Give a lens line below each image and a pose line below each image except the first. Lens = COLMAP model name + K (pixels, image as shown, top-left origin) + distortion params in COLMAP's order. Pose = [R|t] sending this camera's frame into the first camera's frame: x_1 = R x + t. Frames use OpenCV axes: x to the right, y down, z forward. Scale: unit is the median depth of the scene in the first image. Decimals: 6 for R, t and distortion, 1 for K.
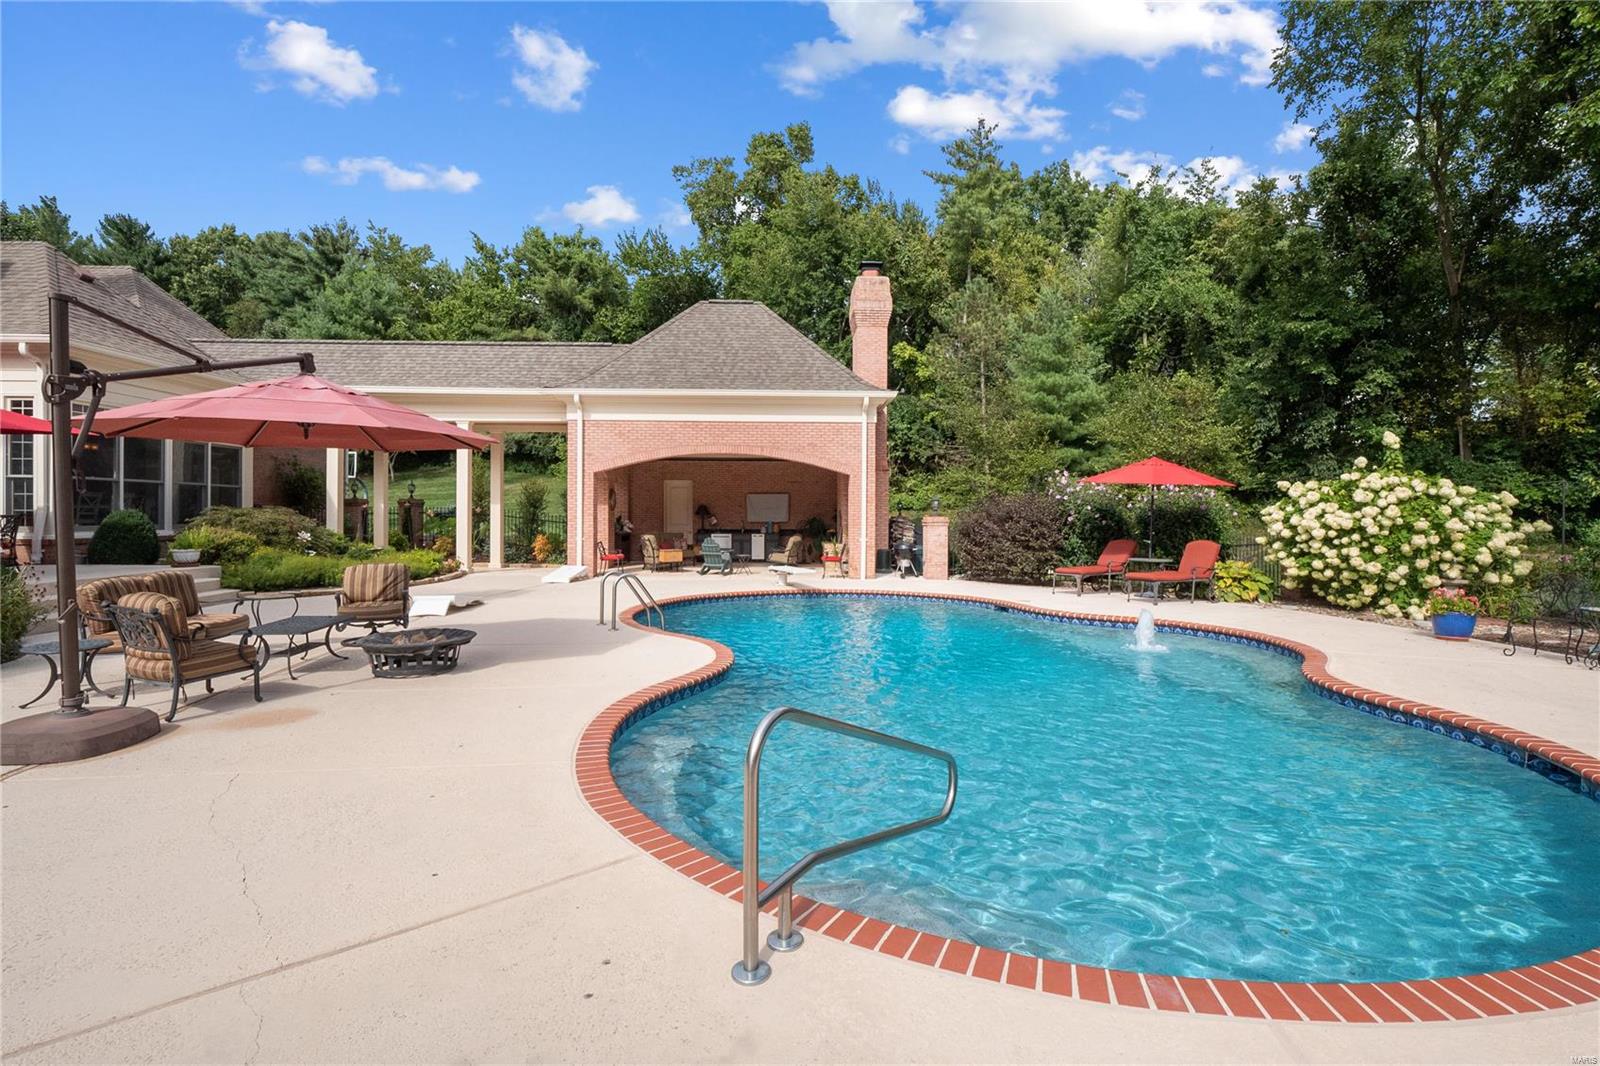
lens RADIAL K [[745.5, 0, 809.5], [0, 745.5, 523.2], [0, 0, 1]] dist [-0.012648, 0.000654]
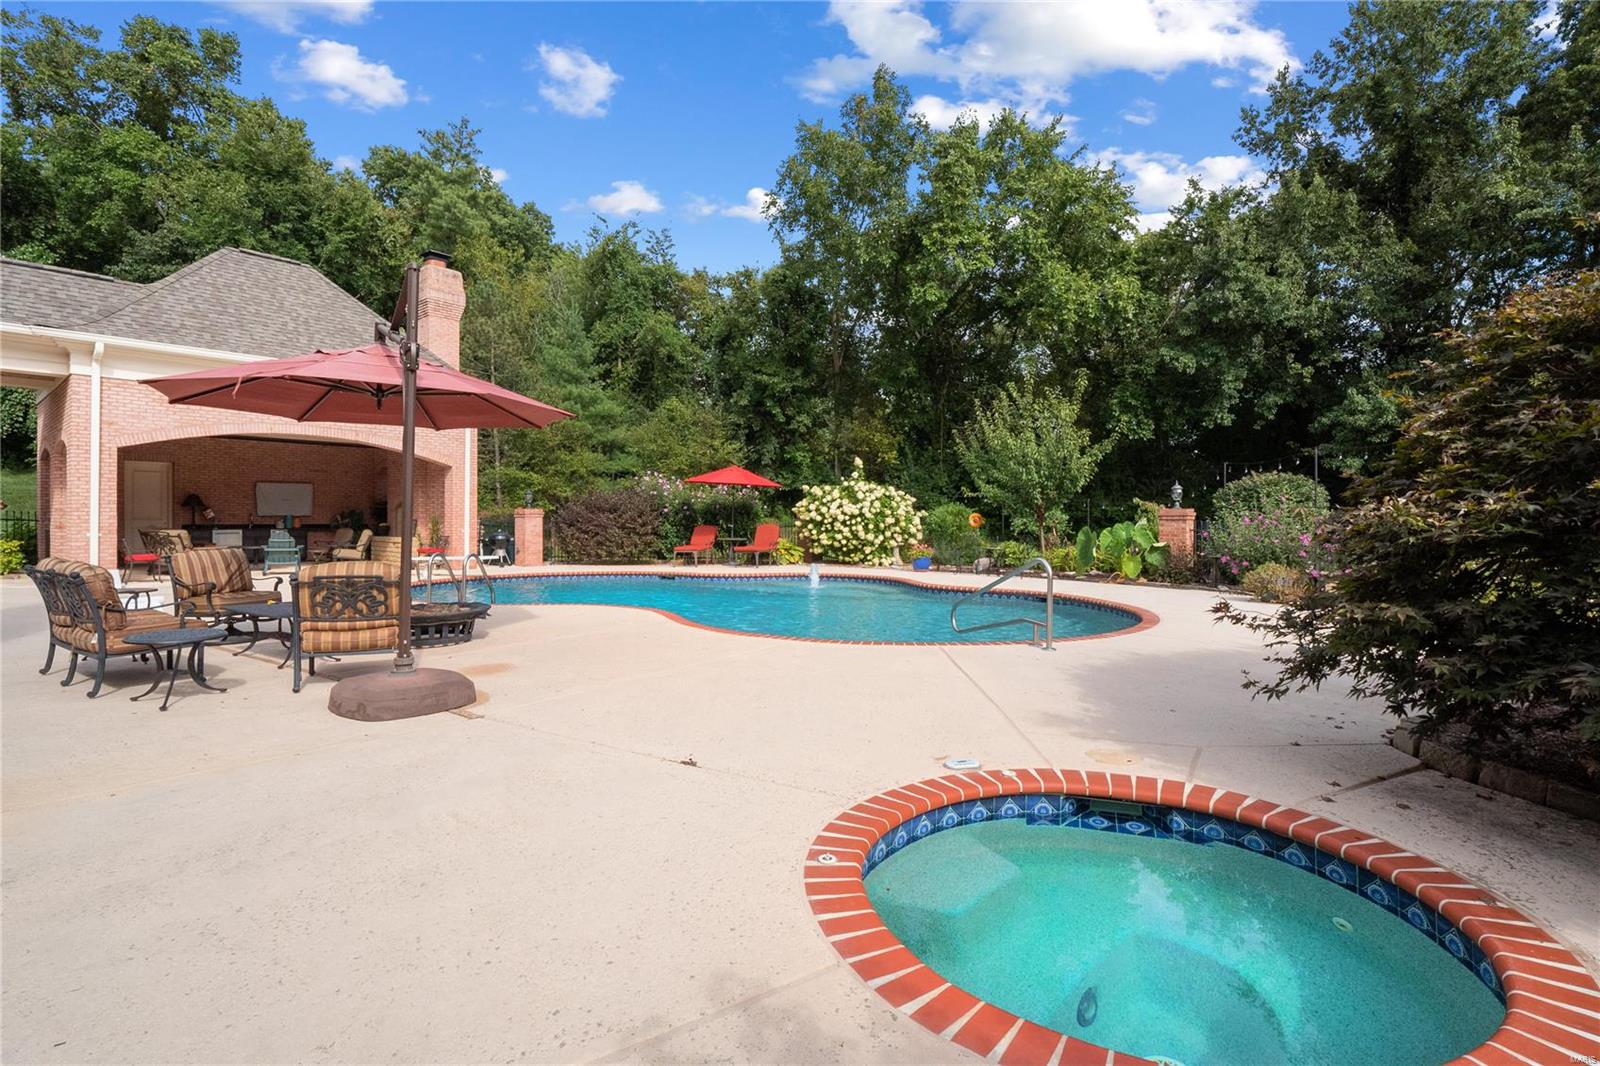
lens RADIAL K [[745.5, 0, 809.5], [0, 745.5, 523.2], [0, 0, 1]] dist [-0.012648, 0.000654]
pose [[0.663229, -0.007020, 0.748384, -0.554680], [0.009561, 0.999954, 0.000907, 0.022383], [-0.748356, 0.006554, 0.663265, -0.037725]]
